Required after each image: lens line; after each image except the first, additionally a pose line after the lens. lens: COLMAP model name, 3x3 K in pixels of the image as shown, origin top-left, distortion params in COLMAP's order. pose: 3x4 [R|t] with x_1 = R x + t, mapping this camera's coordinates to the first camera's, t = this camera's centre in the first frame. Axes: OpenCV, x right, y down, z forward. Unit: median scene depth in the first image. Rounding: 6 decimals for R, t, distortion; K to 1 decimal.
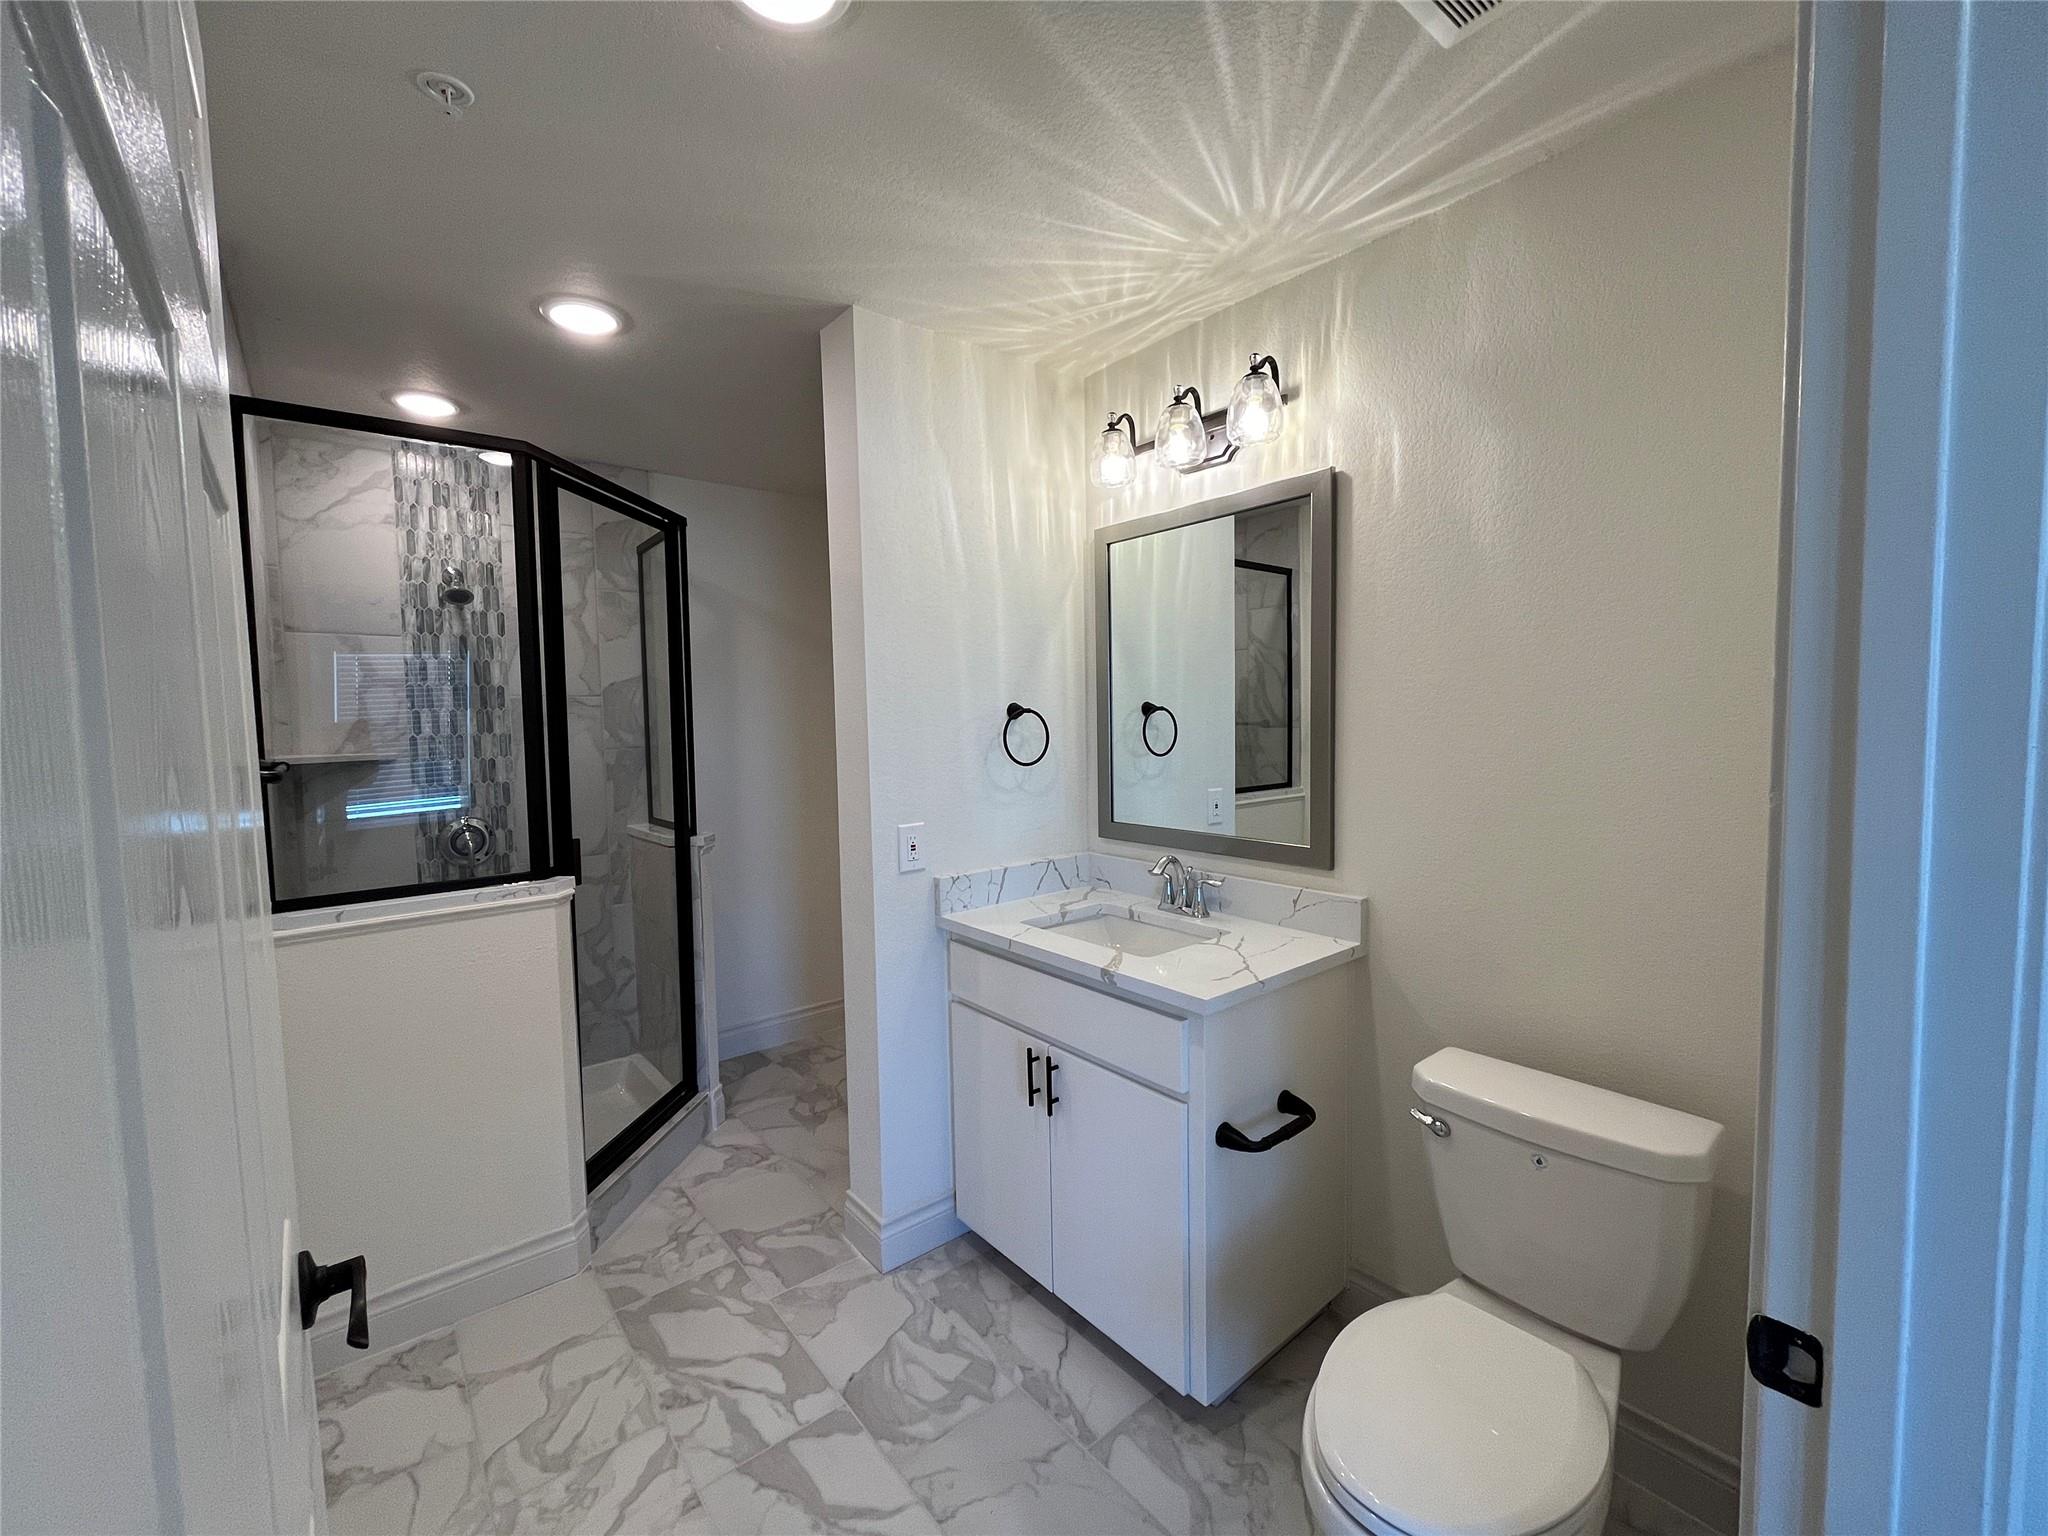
lens RADIAL K [[832.0, 0, 1033.5], [0, 832.0, 790.3], [0, 0, 1]] dist [-0.001665, -0.000050]
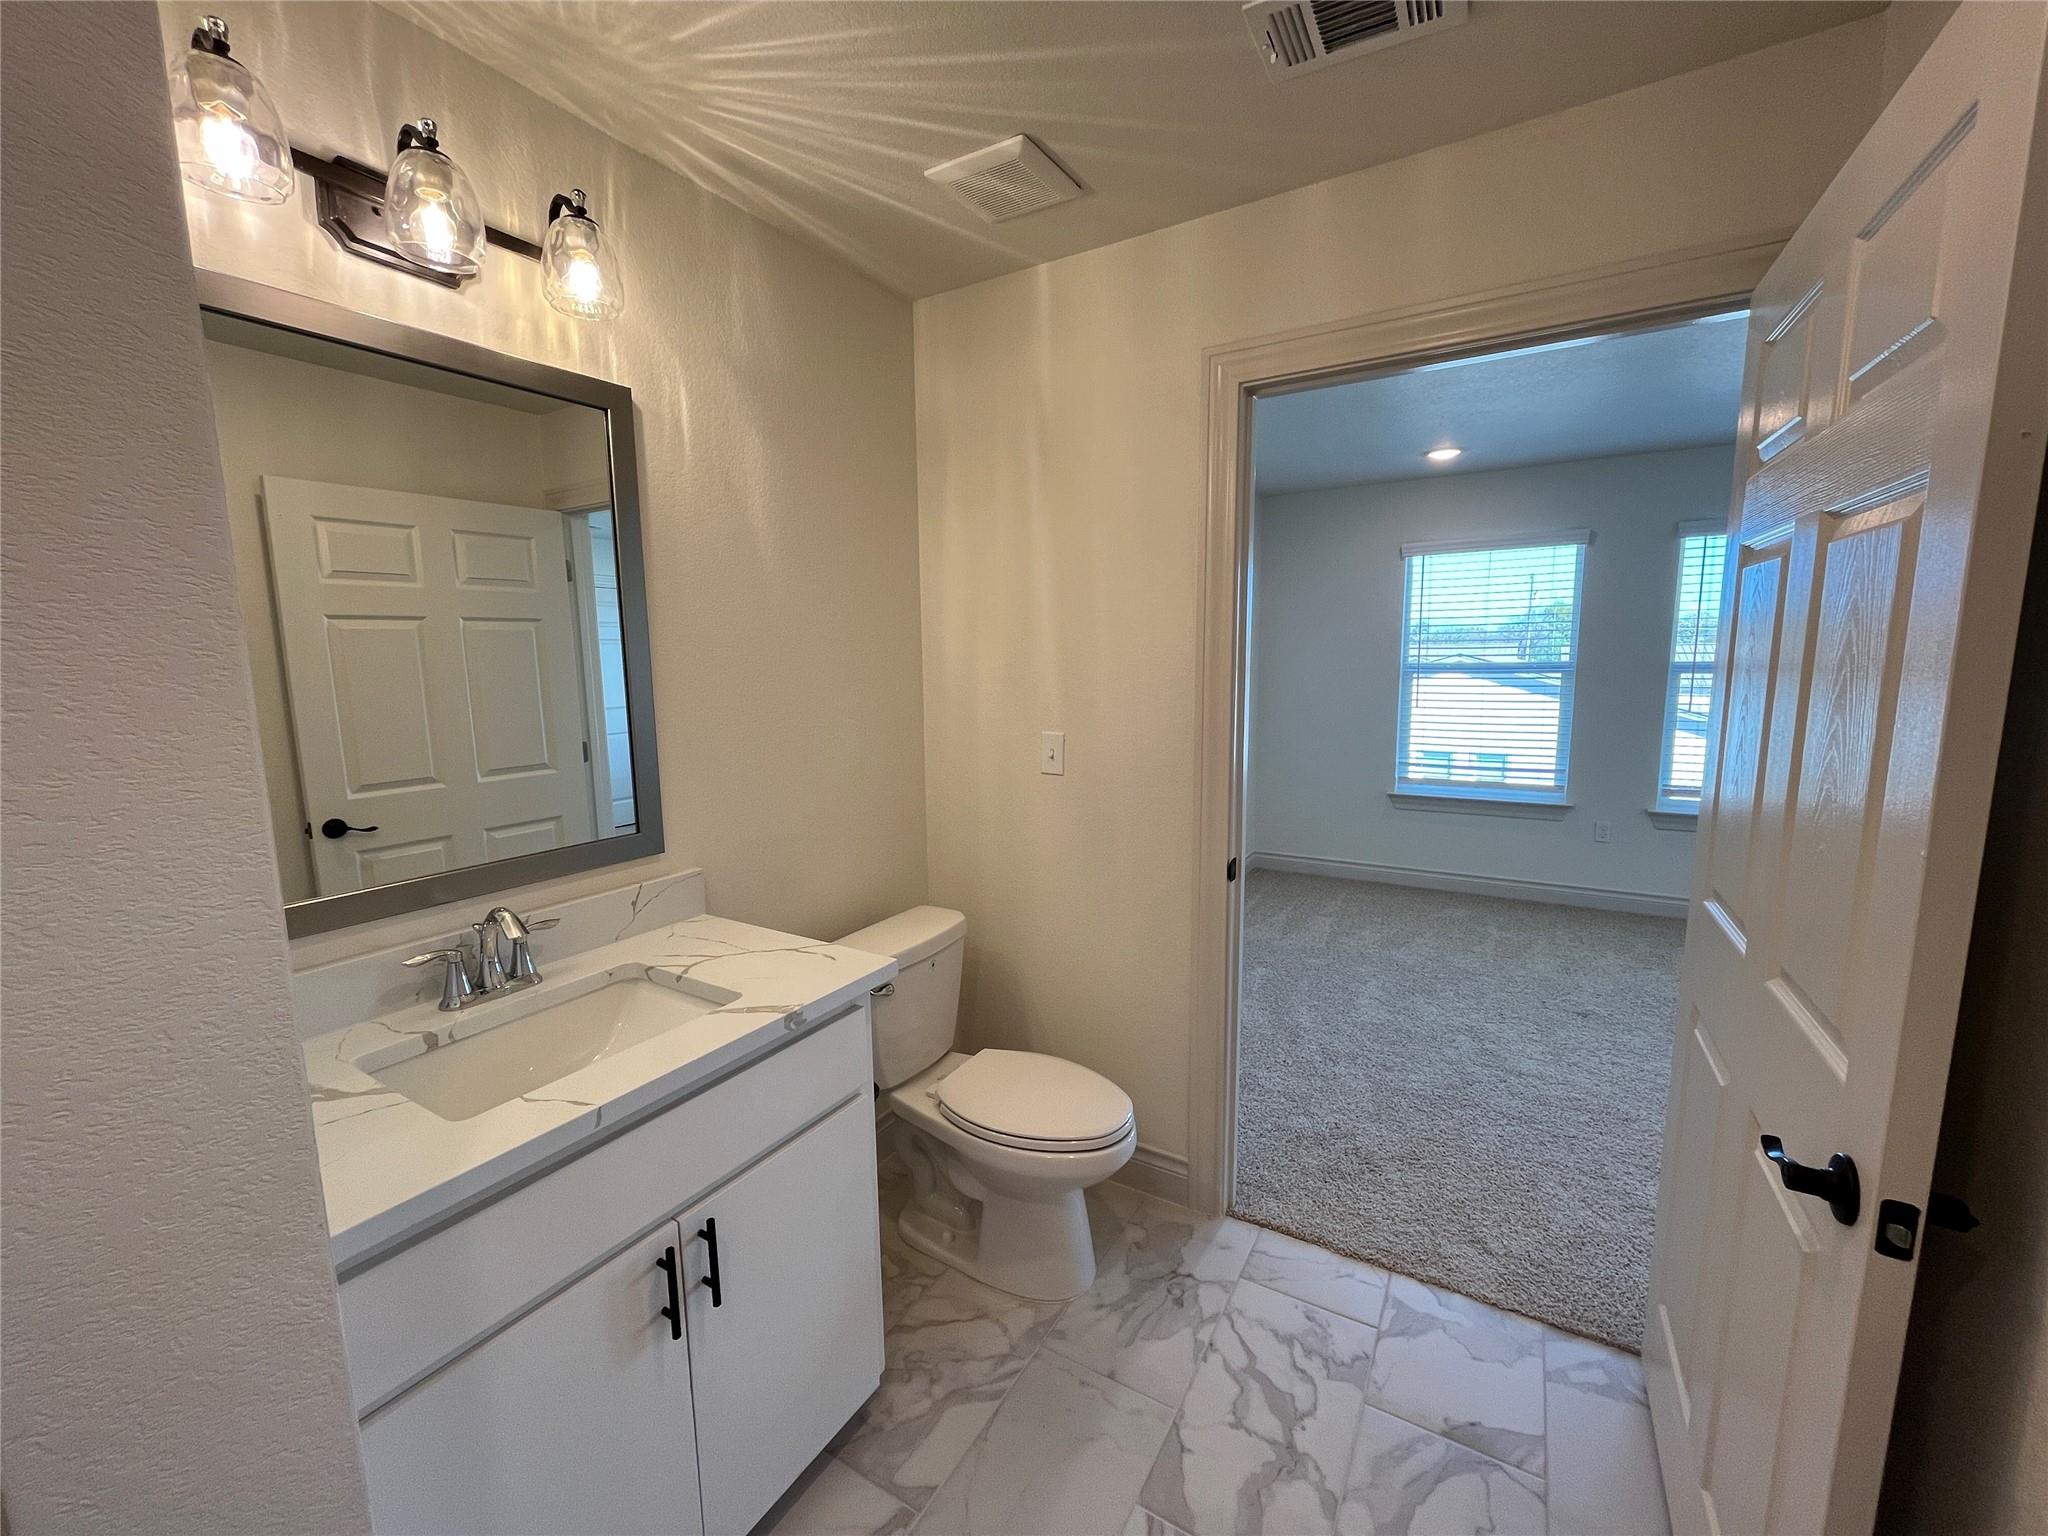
lens RADIAL K [[832.0, 0, 1003.7], [0, 832.0, 789.0], [0, 0, 1]] dist [-0.001665, -0.000050]
pose [[-0.307809, -0.128429, 0.942740, -0.652270], [0.108768, 0.979602, 0.168964, -0.090733], [-0.945211, 0.154548, -0.287562, 0.987743]]
